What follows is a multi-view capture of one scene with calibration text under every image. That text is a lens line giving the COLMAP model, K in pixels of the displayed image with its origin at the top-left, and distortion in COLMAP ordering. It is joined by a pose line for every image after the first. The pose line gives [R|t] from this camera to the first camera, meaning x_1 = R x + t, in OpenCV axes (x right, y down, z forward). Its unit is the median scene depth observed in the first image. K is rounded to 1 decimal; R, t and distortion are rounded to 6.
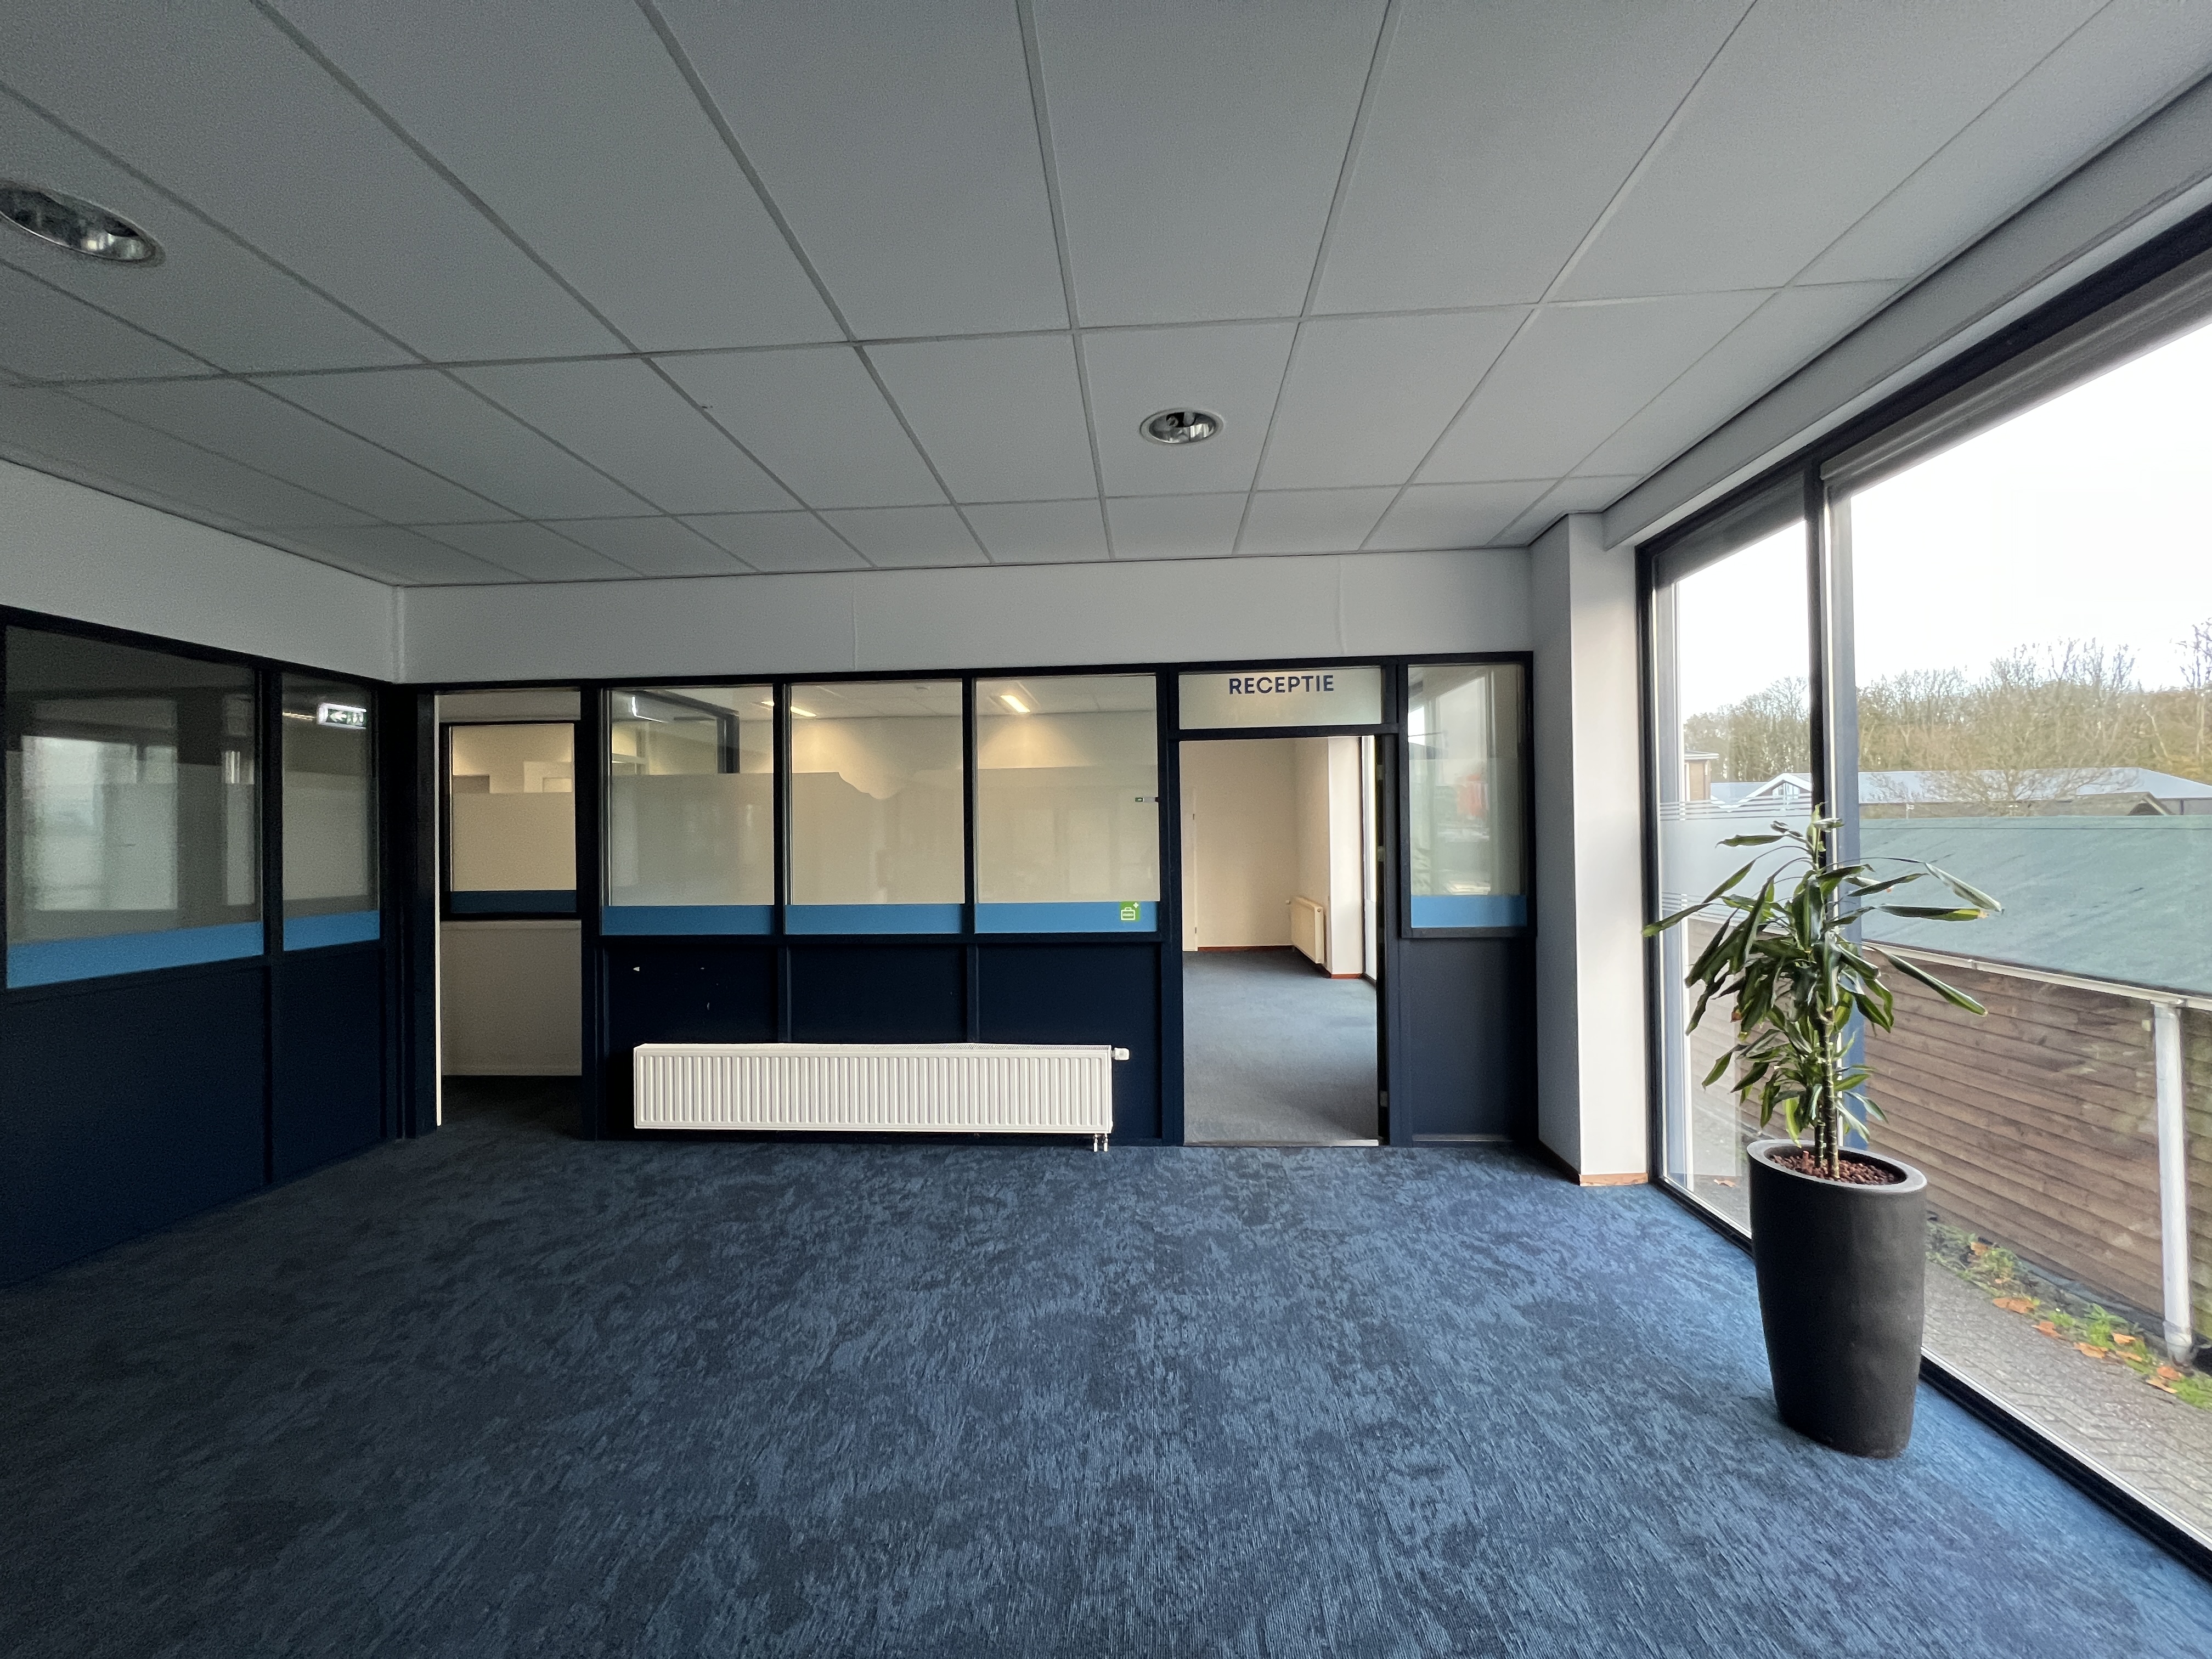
lens RADIAL K [[880.0, 0, 1101.5], [0, 880.0, 823.9], [0, 0, 1]] dist [-0.002451, 0.000403]
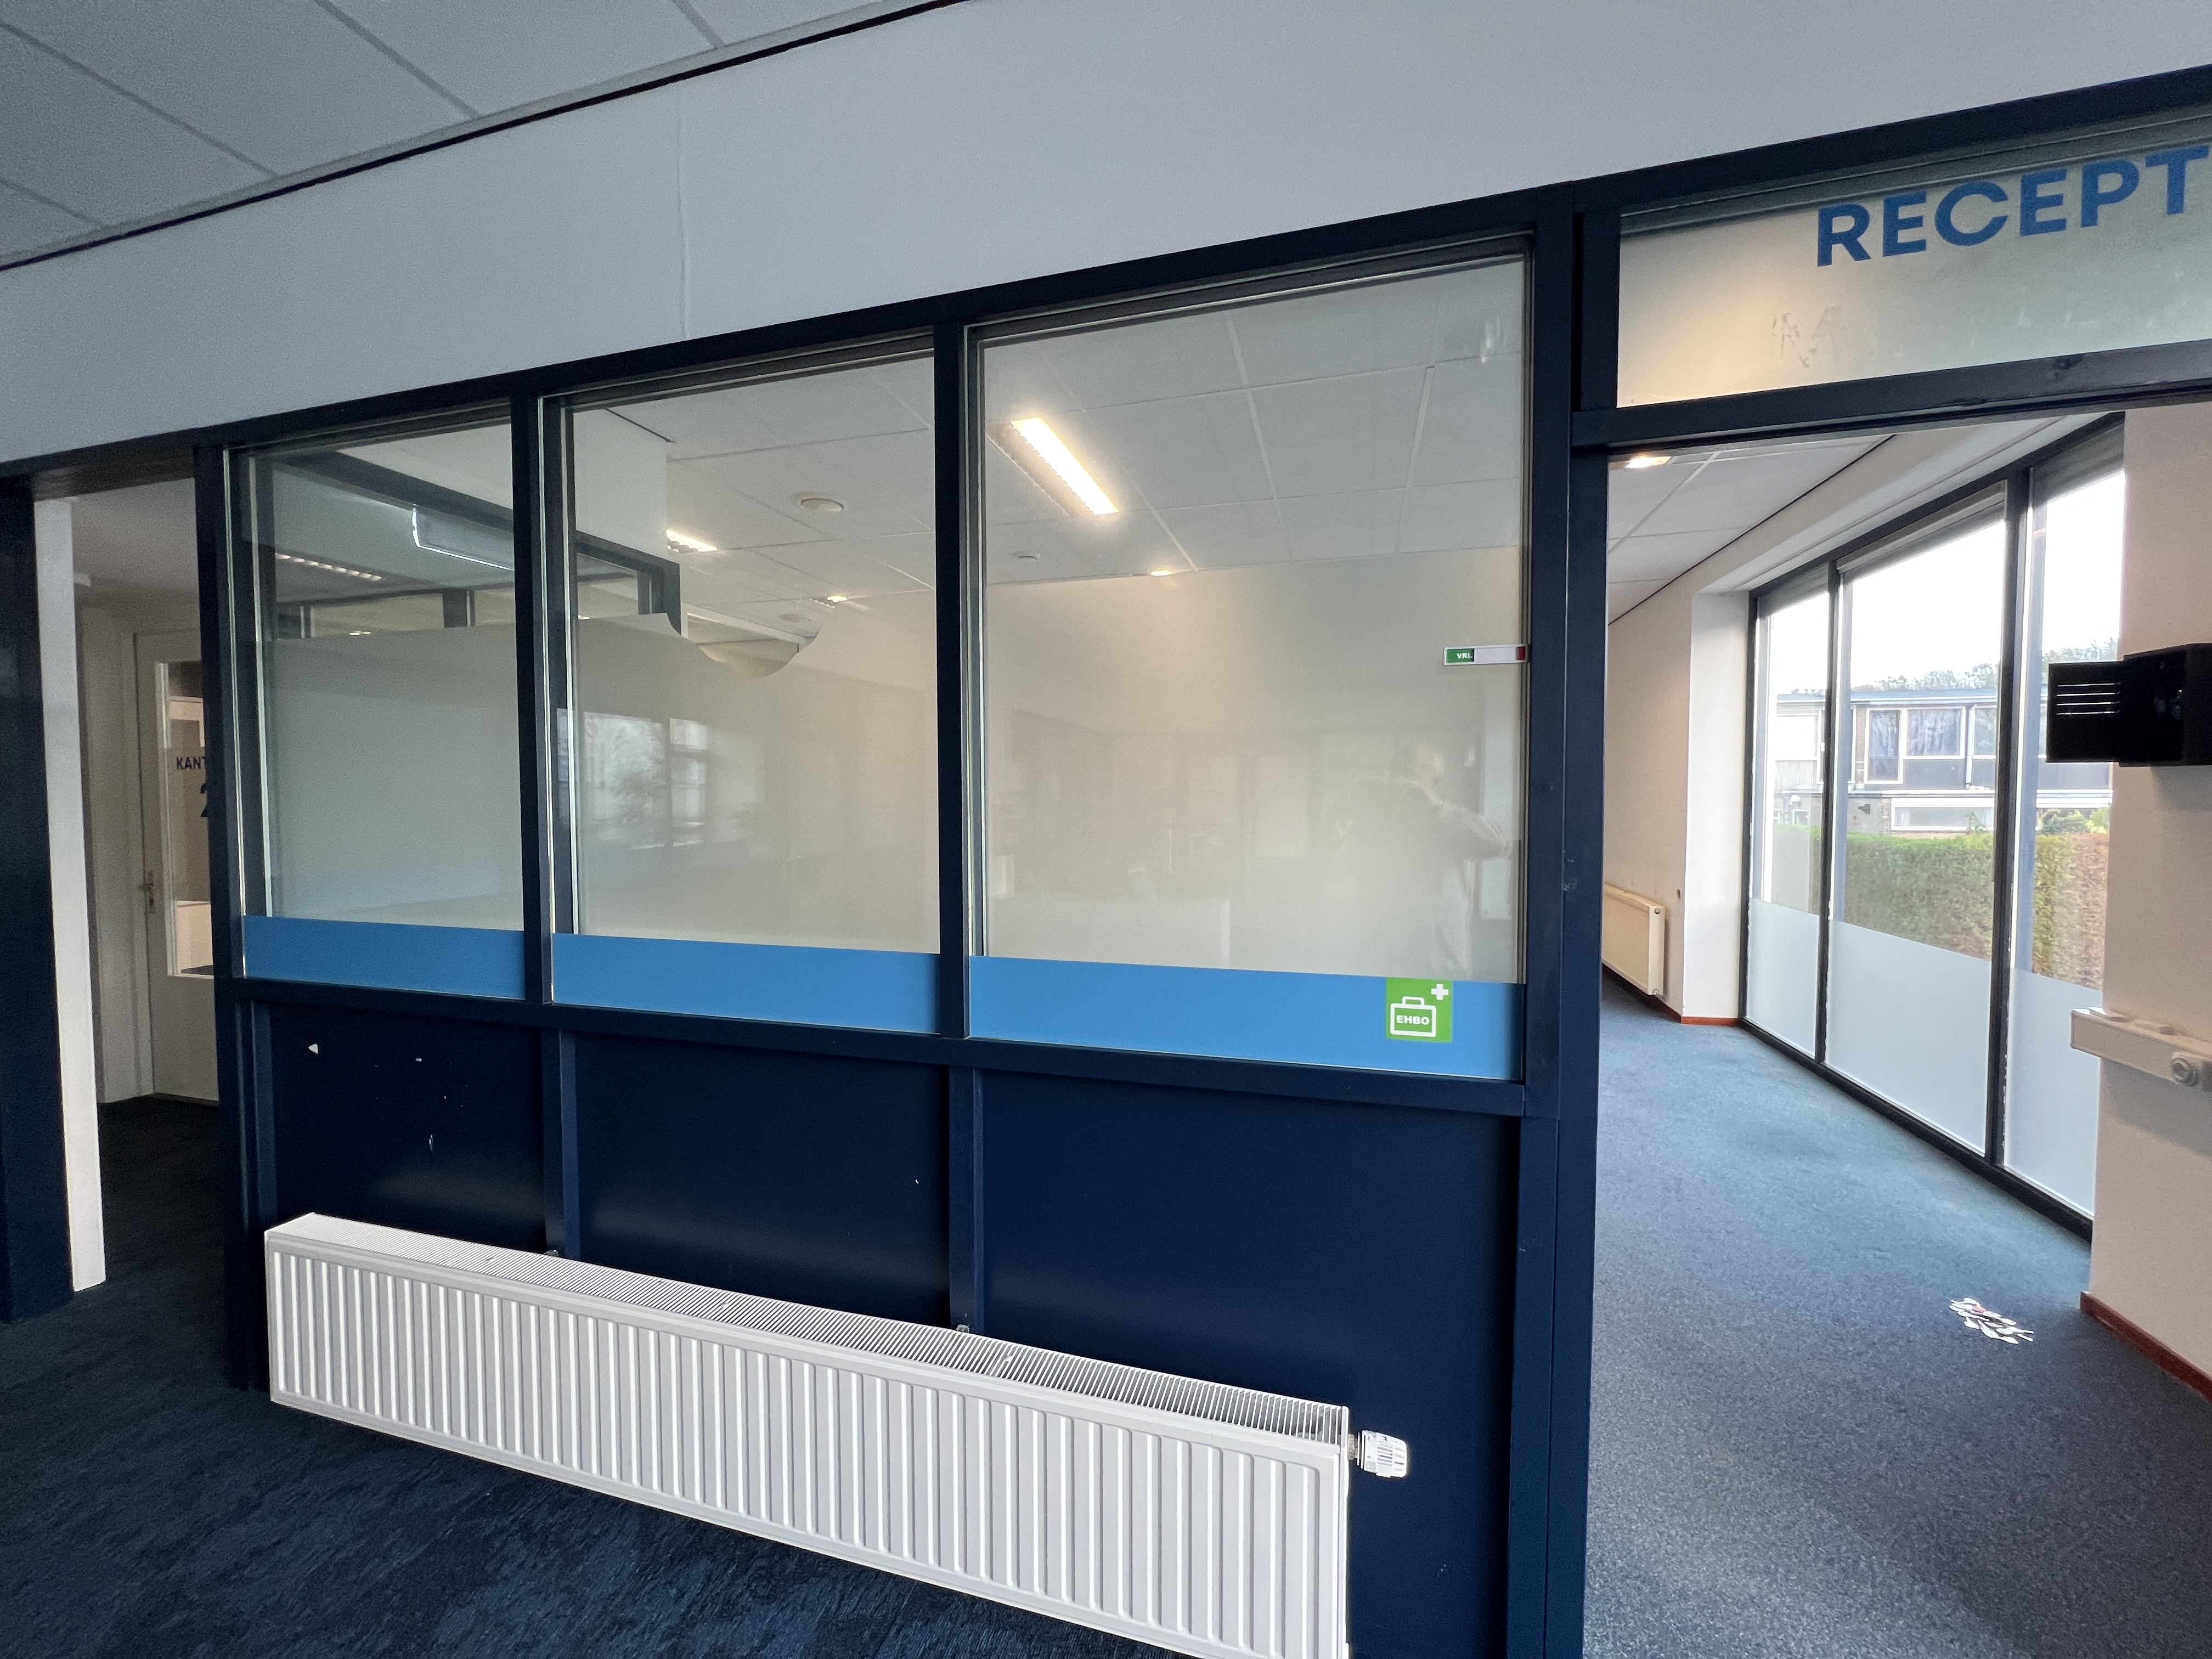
lens RADIAL K [[880.0, 0, 1101.5], [0, 880.0, 823.9], [0, 0, 1]] dist [-0.002451, 0.000403]
pose [[0.971831, 0.020189, -0.234815, -0.006308], [-0.010800, 0.999092, 0.041203, 0.020239], [0.235433, -0.037506, 0.971167, 0.662209]]
